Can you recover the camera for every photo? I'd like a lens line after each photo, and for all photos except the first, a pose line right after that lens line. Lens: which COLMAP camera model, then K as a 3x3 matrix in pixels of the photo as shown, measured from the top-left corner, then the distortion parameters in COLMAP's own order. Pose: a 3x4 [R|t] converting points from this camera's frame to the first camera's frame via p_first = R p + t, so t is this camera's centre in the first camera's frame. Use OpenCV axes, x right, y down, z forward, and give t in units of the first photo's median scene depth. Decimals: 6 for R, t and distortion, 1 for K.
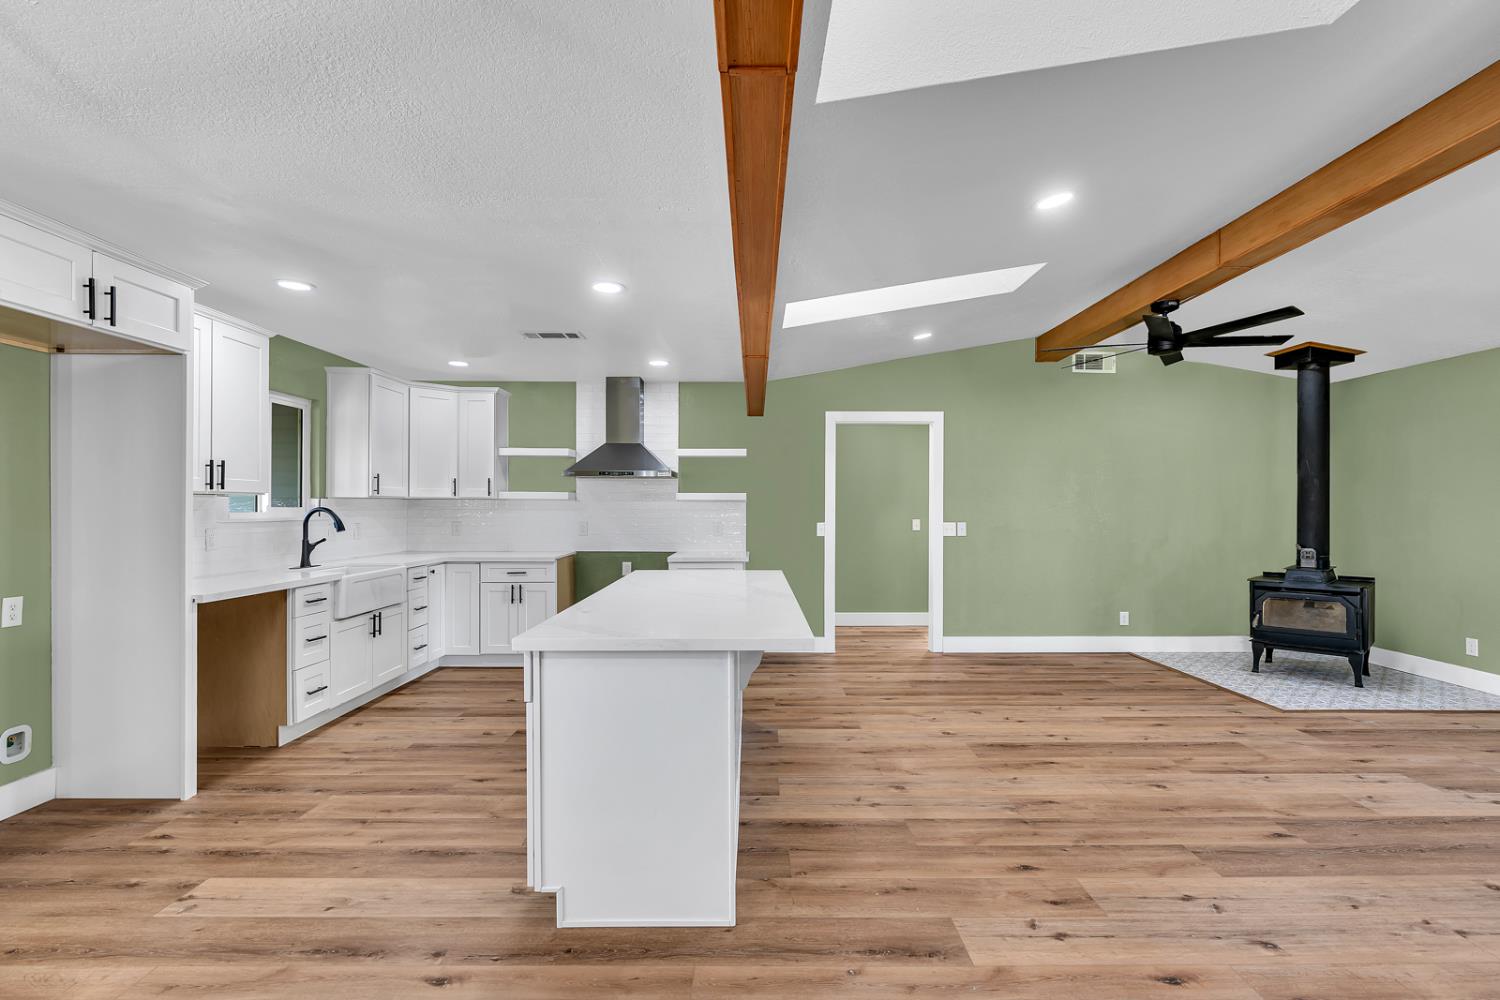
lens RADIAL K [[683.3, 0, 759.8], [0, 683.3, 509.1], [0, 0, 1]] dist [-0.009428, 0.004750]
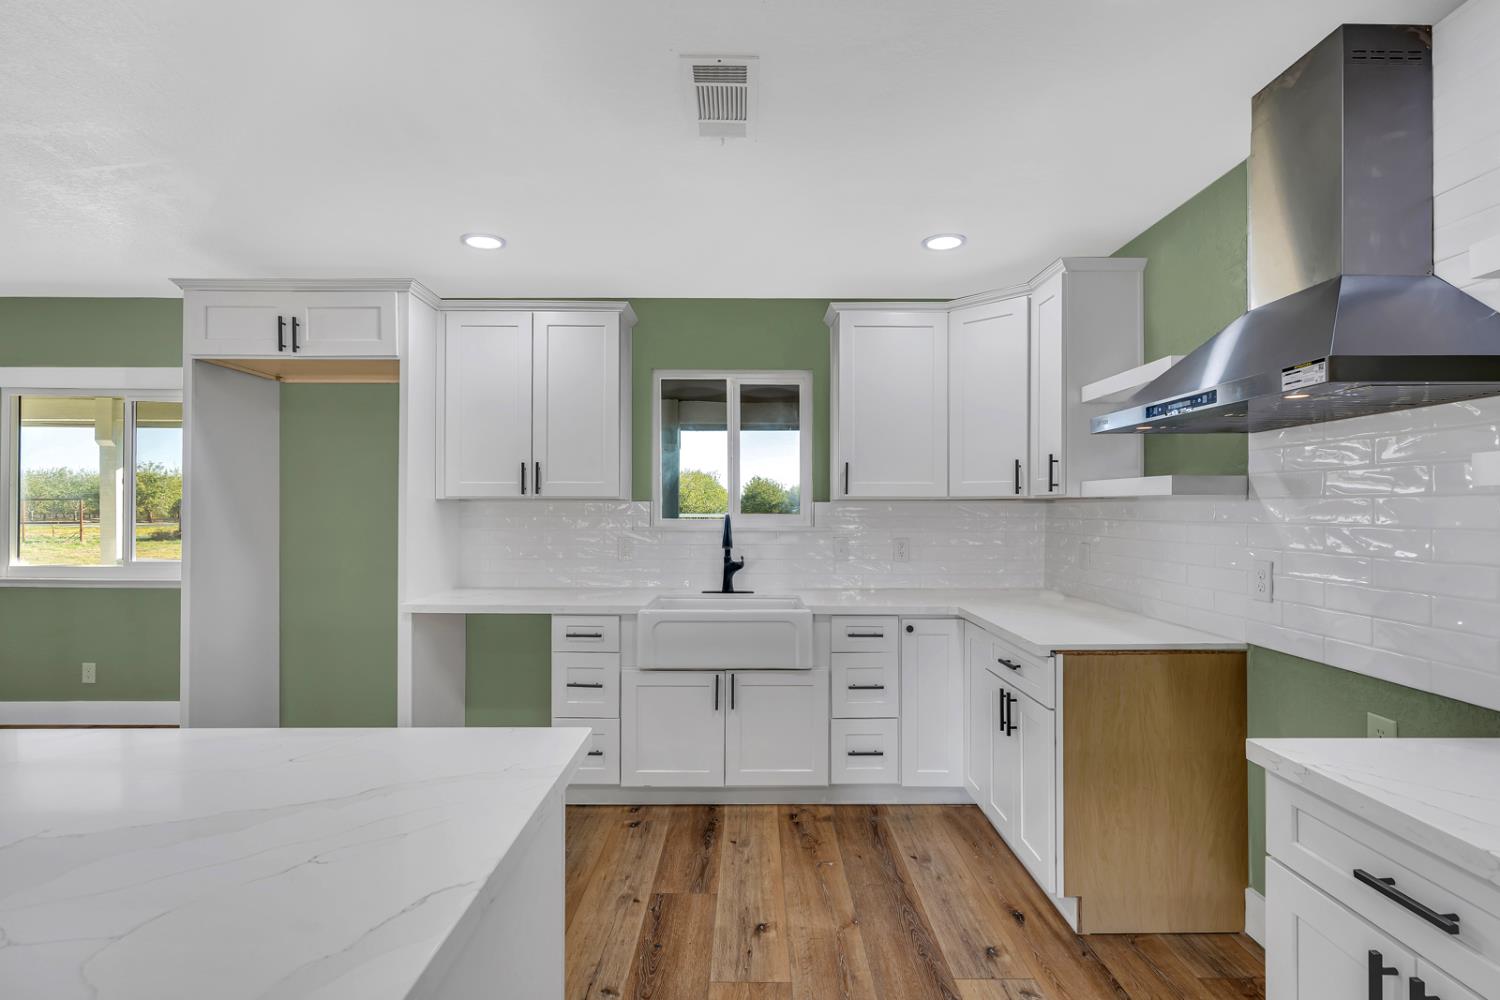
lens RADIAL K [[707.7, 0, 761.6], [0, 707.7, 506.9], [0, 0, 1]] dist [-0.010221, 0.002389]
pose [[0.001556, -0.007572, -0.999970, 0.118795], [-0.005592, 0.999956, -0.007581, -0.004398], [0.999983, 0.005603, 0.001513, 0.980943]]
